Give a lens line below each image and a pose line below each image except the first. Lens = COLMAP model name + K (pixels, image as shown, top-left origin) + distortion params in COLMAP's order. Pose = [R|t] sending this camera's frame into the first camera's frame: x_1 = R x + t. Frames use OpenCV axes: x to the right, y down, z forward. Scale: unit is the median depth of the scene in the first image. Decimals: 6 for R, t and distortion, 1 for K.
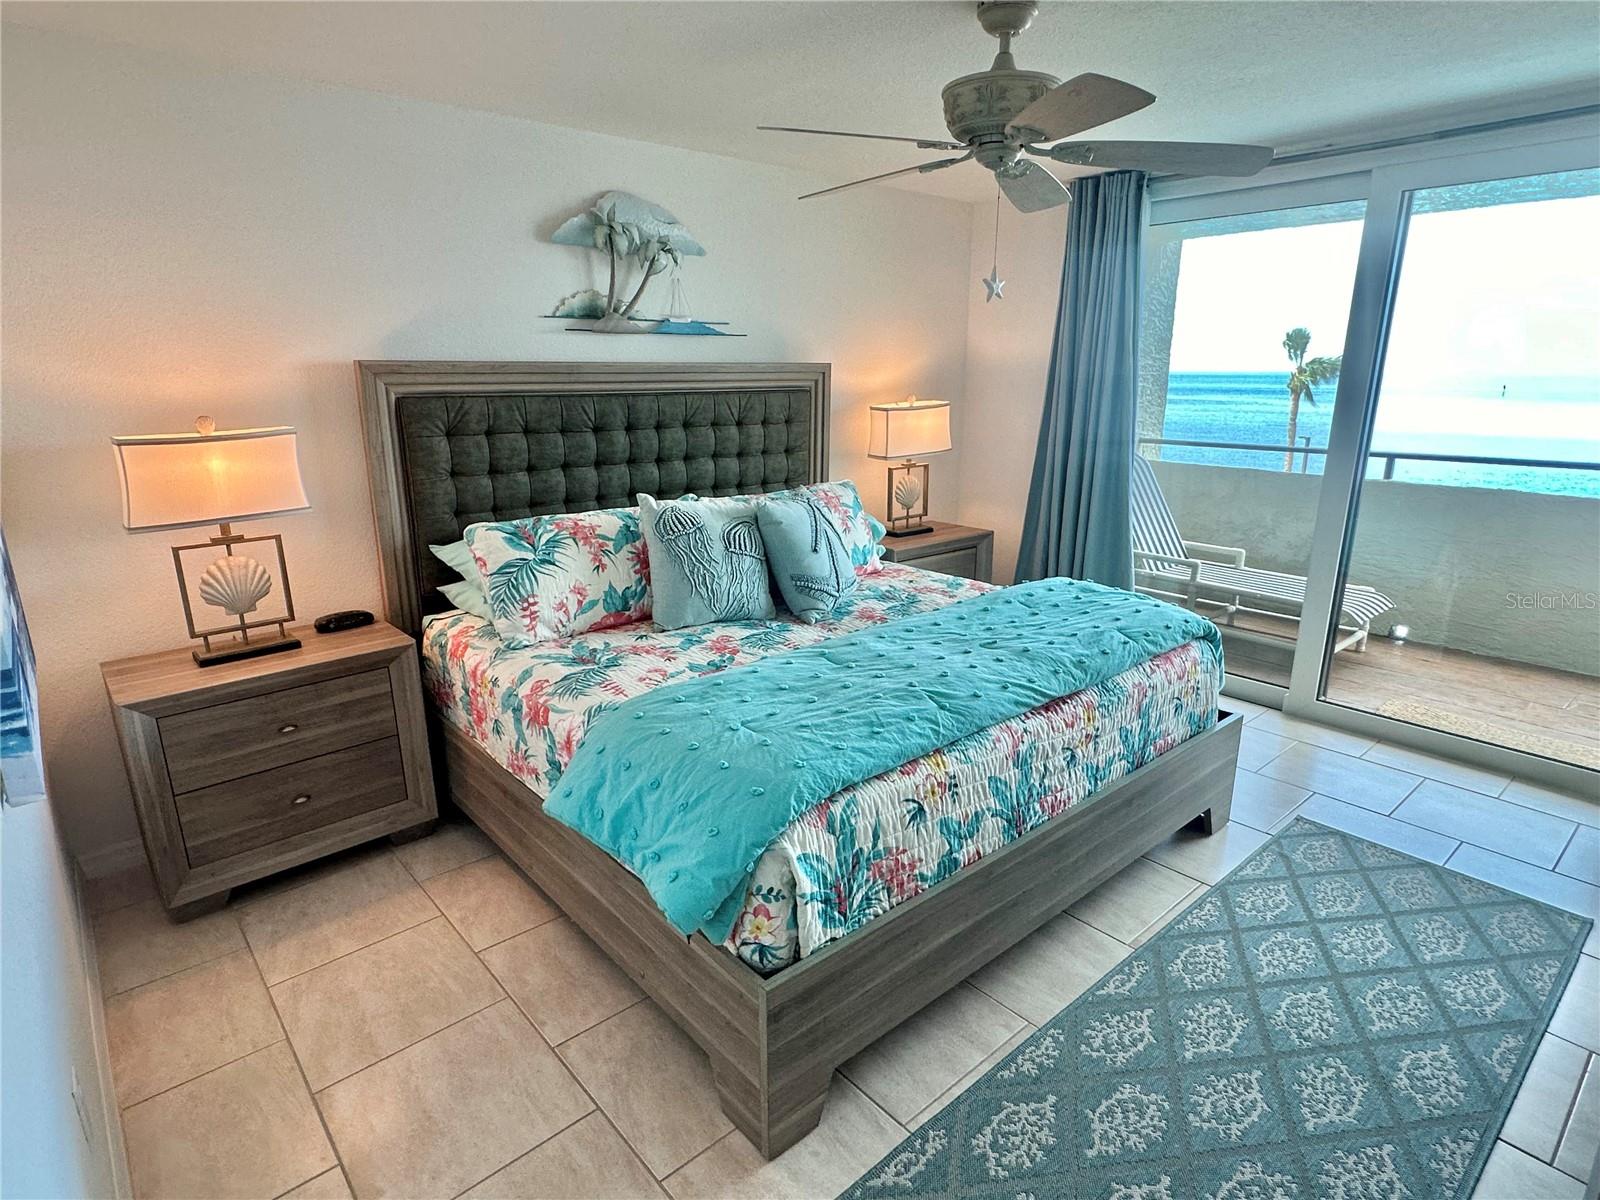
lens RADIAL K [[868.7, 0, 801.0], [0, 868.7, 605.7], [0, 0, 1]] dist [0.002754, 0.000328]
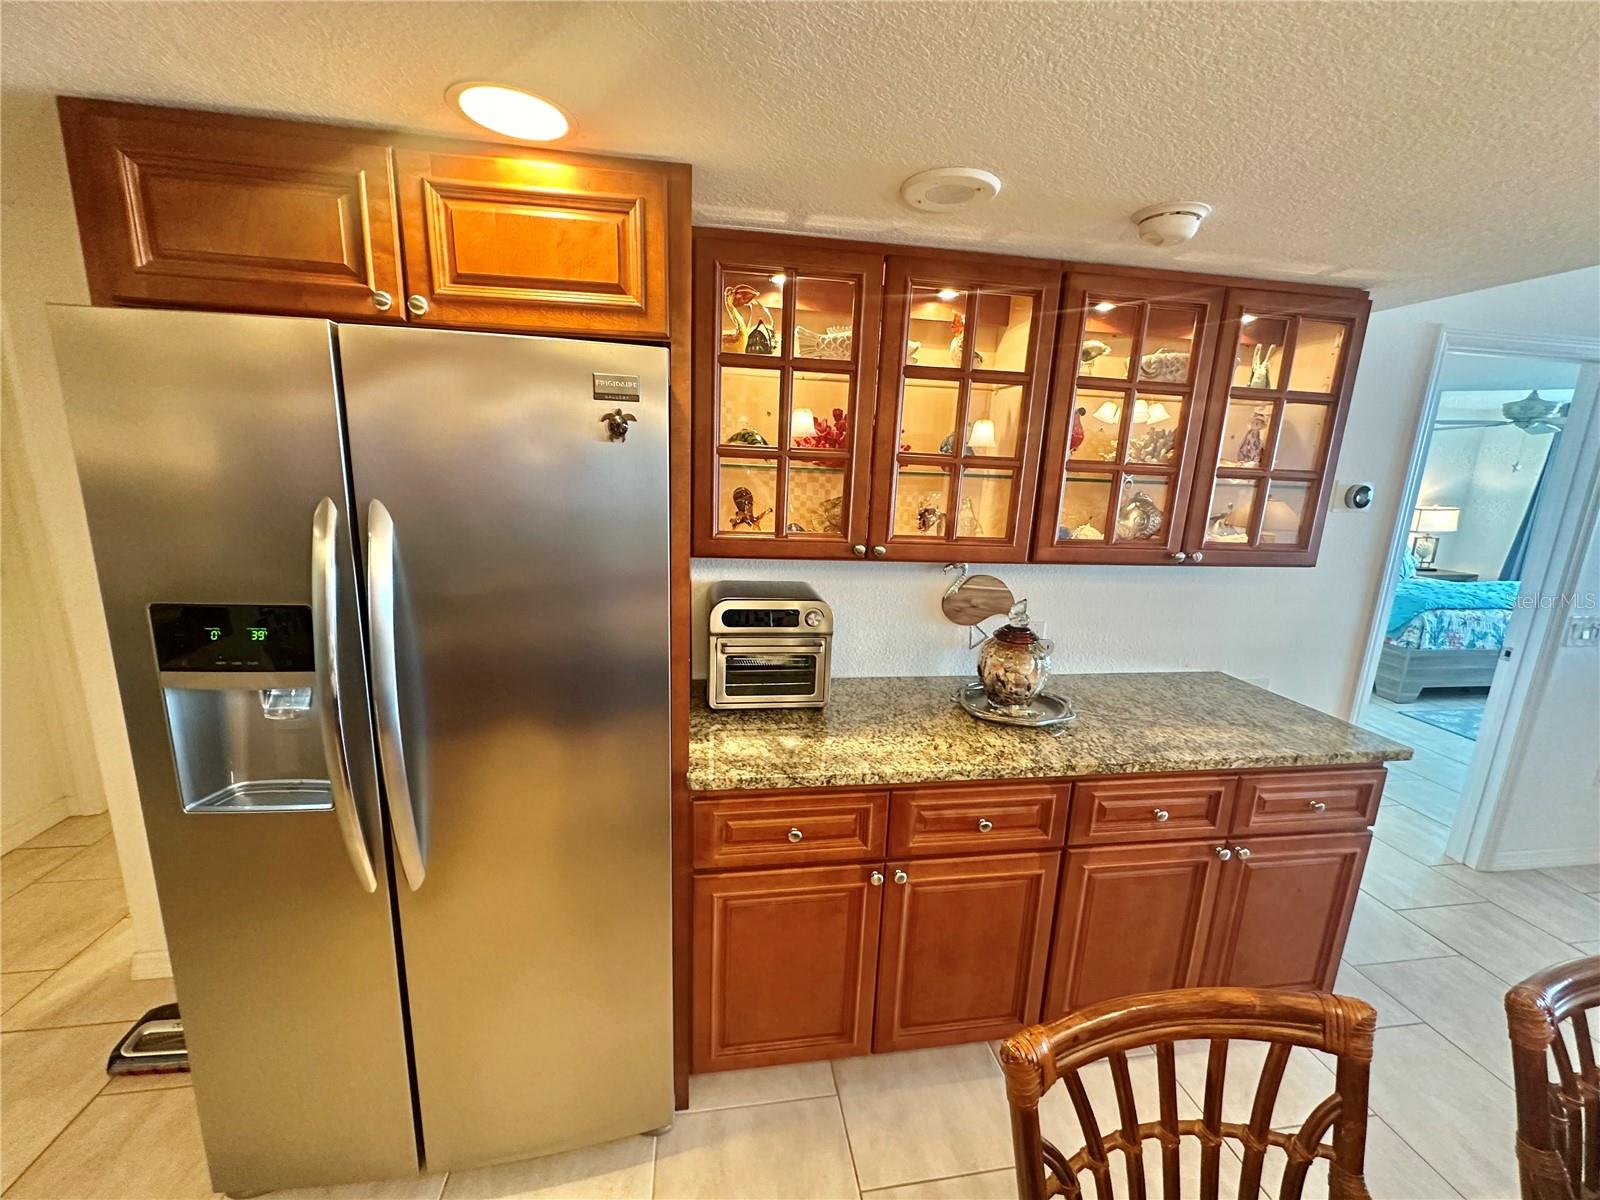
lens RADIAL K [[641.8, 0, 798.9], [0, 641.8, 600.9], [0, 0, 1]] dist [-0.002809, 0.000757]
pose [[0.843804, 0.143130, -0.517213, -0.438406], [-0.175953, 0.984289, -0.014672, 0.364483], [0.506987, 0.103385, 0.855731, -1.389856]]
